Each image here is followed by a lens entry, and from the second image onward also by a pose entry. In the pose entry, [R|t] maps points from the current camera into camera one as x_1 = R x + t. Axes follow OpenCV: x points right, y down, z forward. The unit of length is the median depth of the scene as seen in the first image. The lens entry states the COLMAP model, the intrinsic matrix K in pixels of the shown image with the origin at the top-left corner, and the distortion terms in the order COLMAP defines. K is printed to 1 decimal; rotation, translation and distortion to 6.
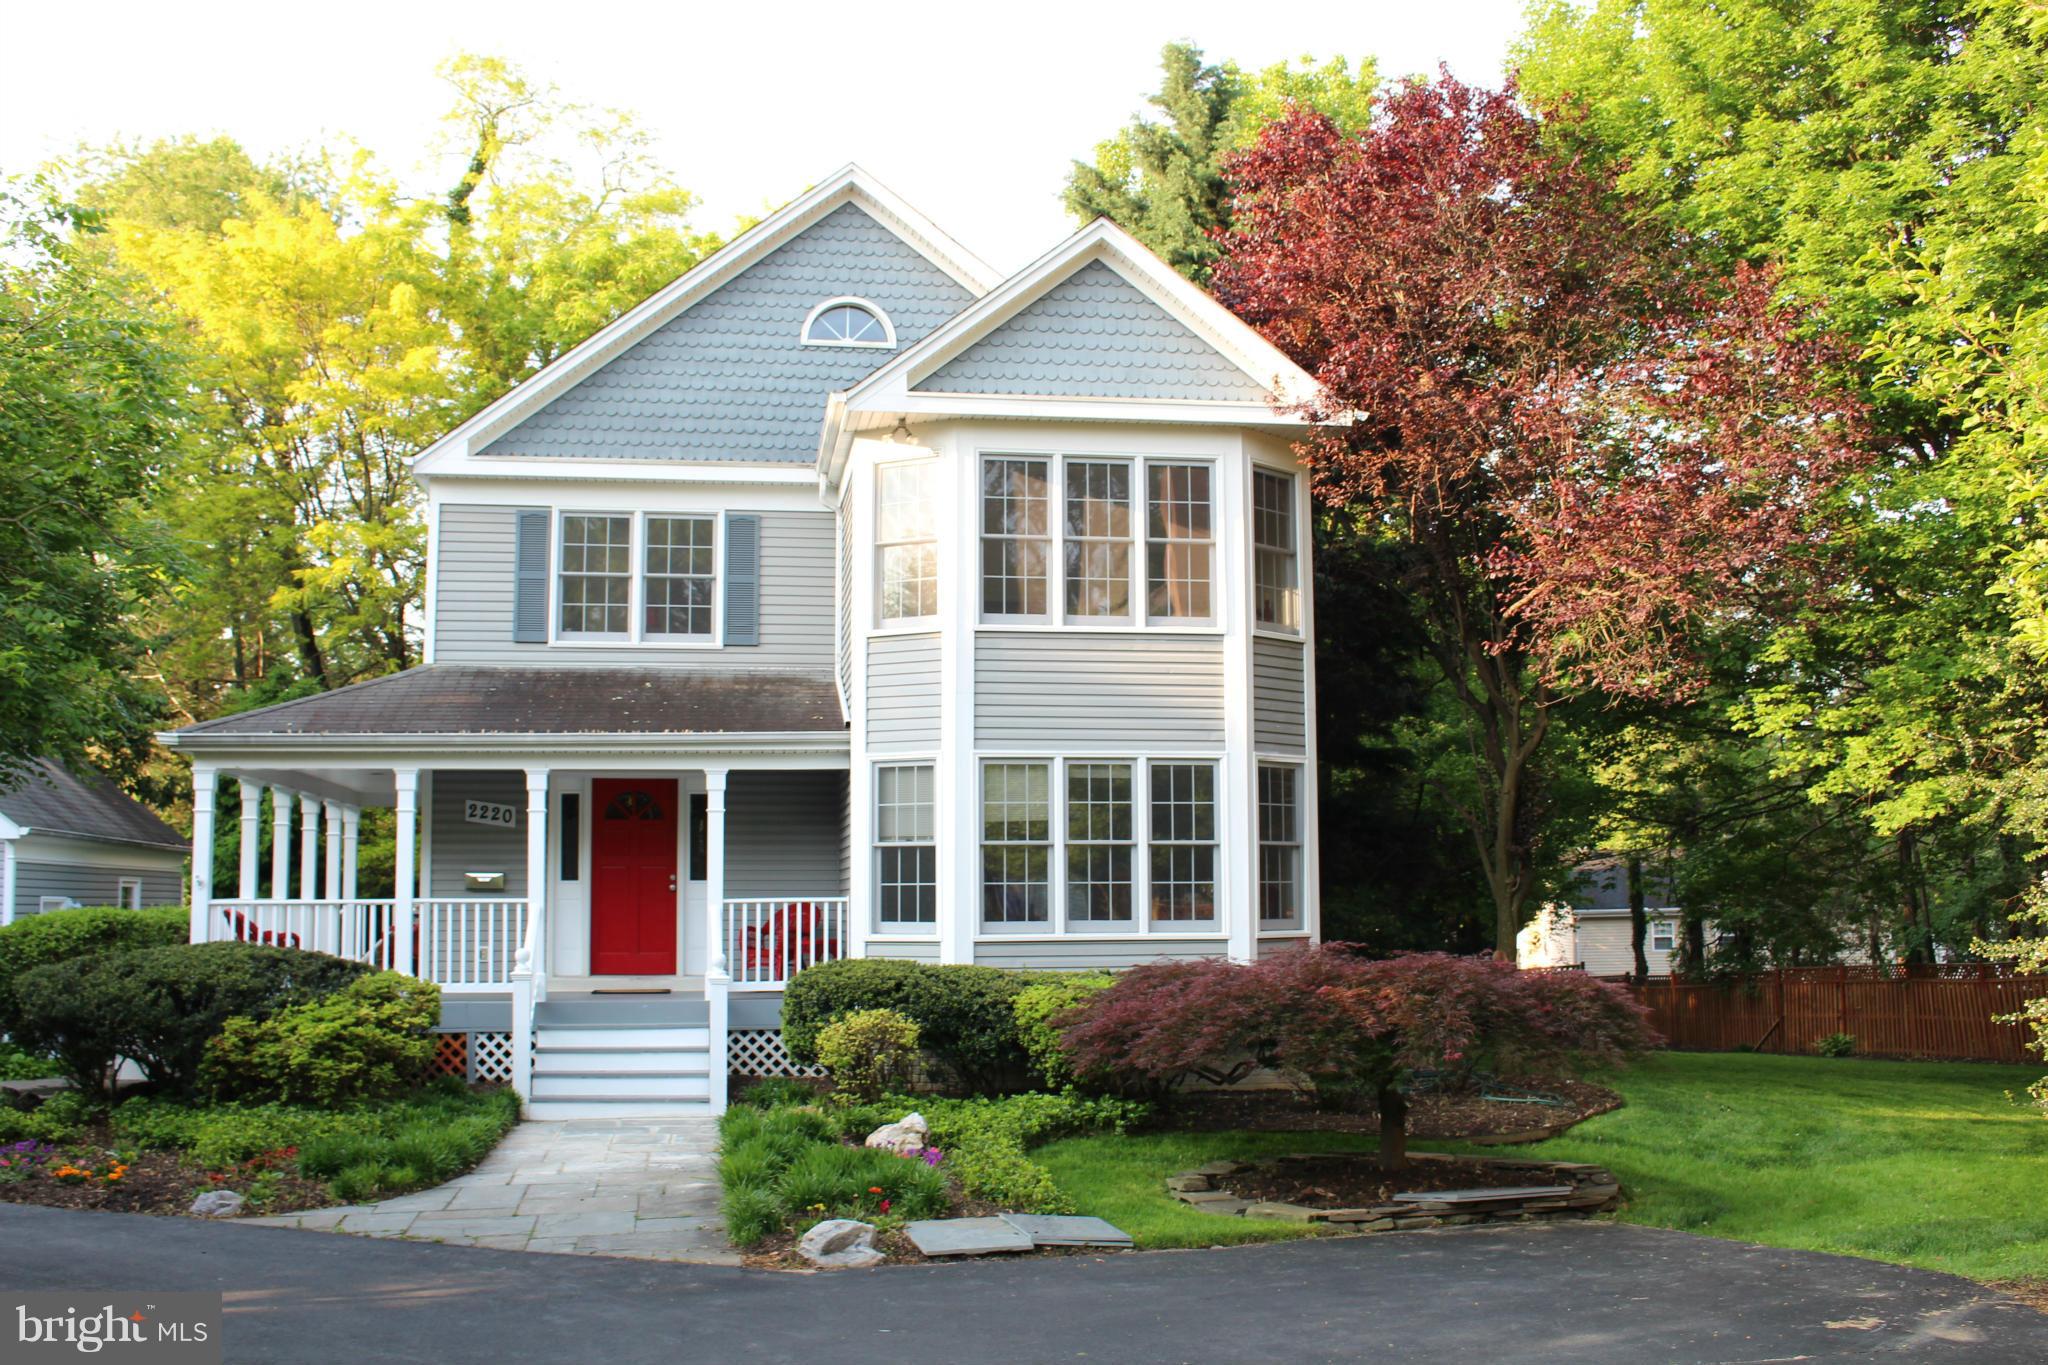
lens RADIAL K [[2017.4, 0, 1024.0], [0, 2017.4, 682.5], [0, 0, 1]] dist [-0.112368, 0.011768]
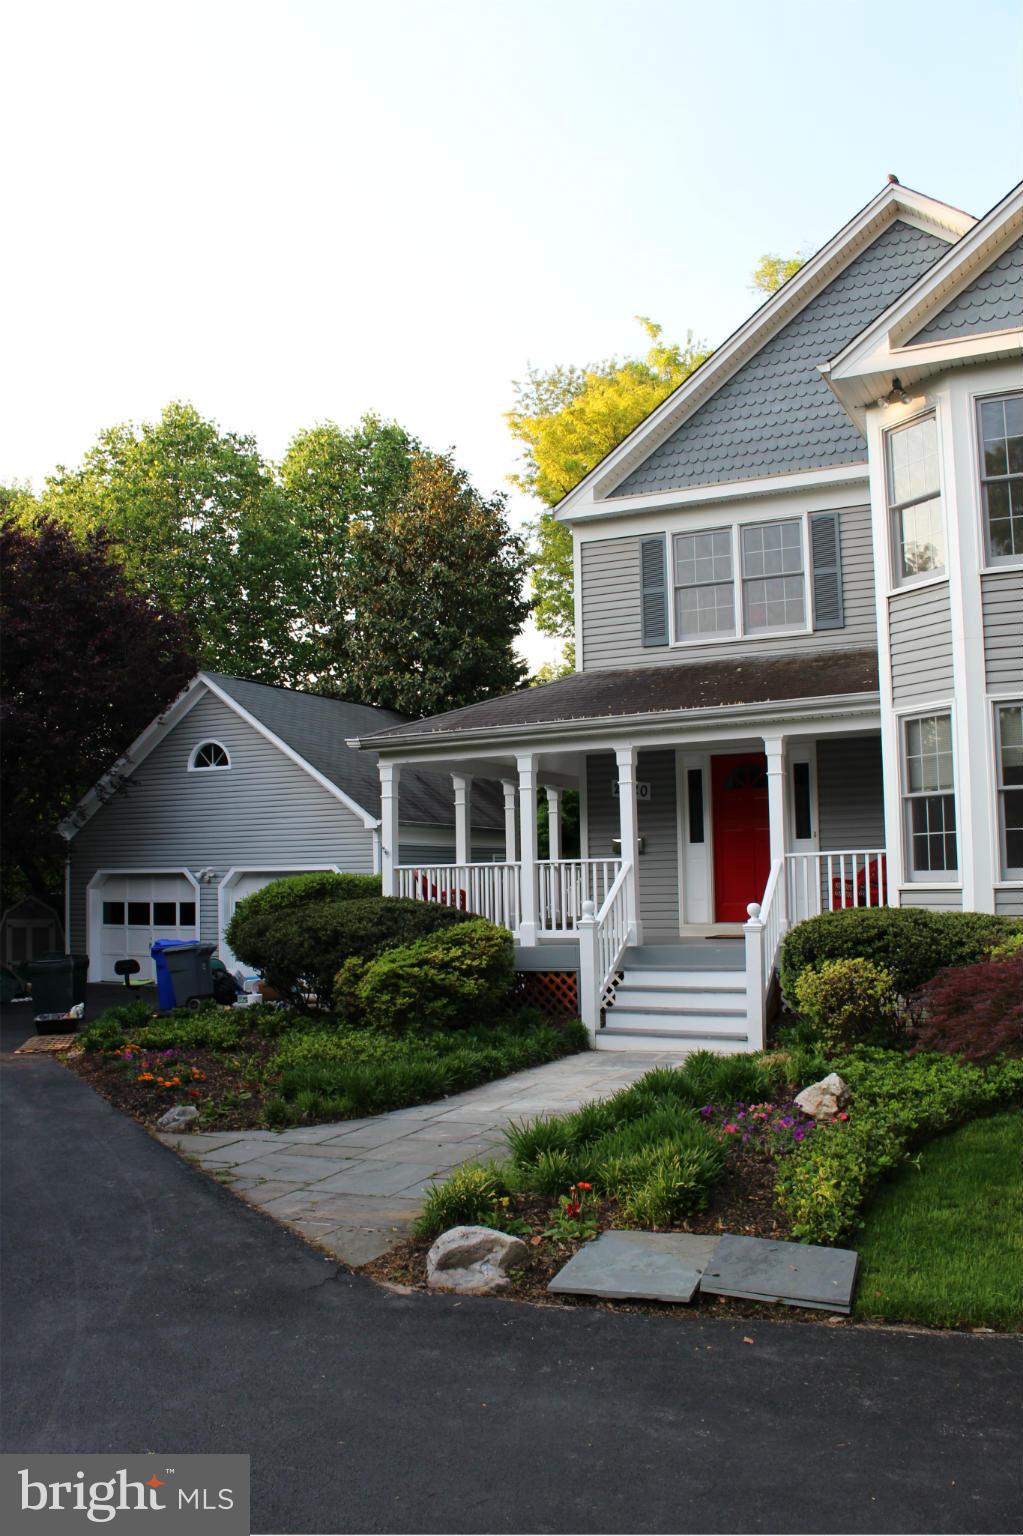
lens RADIAL K [[1289.6, 0, 511.5], [0, 1289.6, 768.0], [0, 0, 1]] dist [-0.125965, 0.002501]
pose [[0.816508, -0.059459, -0.574264, 0.137341], [0.075843, 0.997109, 0.004595, 0.048325], [0.572330, -0.047306, 0.818658, 0.355934]]
